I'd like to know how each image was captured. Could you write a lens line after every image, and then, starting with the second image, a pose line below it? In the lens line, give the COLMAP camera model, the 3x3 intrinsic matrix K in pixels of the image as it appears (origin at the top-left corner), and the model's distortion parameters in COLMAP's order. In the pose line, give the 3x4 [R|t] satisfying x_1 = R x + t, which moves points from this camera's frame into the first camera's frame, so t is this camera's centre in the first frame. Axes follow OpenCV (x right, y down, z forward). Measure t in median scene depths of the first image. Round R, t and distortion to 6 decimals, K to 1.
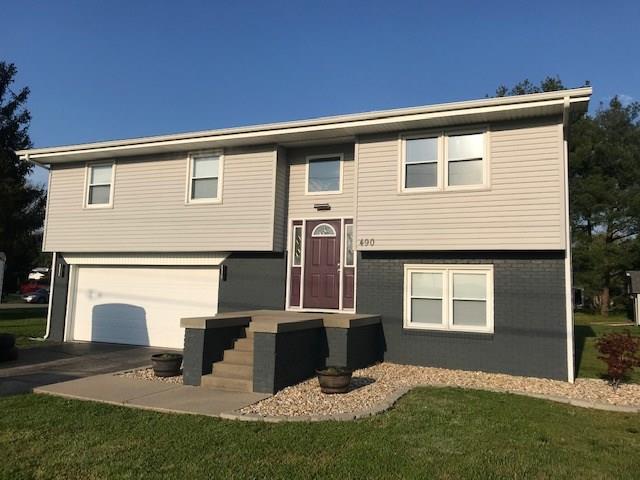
lens RADIAL K [[517.4, 0, 316.8], [0, 517.4, 240.9], [0, 0, 1]] dist [0.021424, -0.004853]
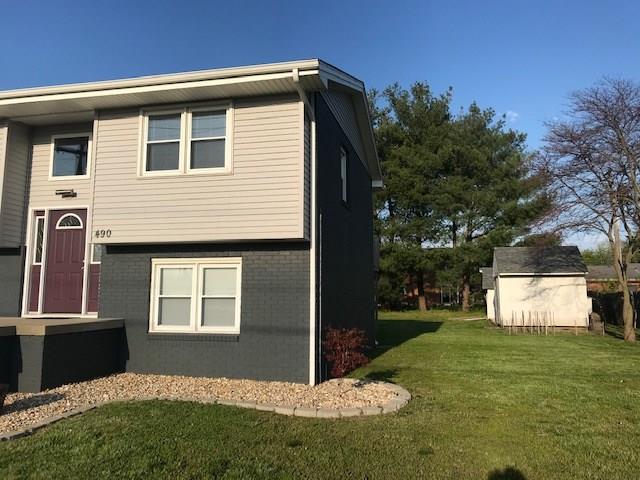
lens RADIAL K [[517.4, 0, 323.7], [0, 517.4, 238.2], [0, 0, 1]] dist [0.021424, -0.004853]
pose [[0.984858, -0.006847, 0.173227, 0.302679], [0.009045, 0.999888, -0.011900, 0.023045], [-0.173126, 0.013287, 0.984810, 0.086685]]
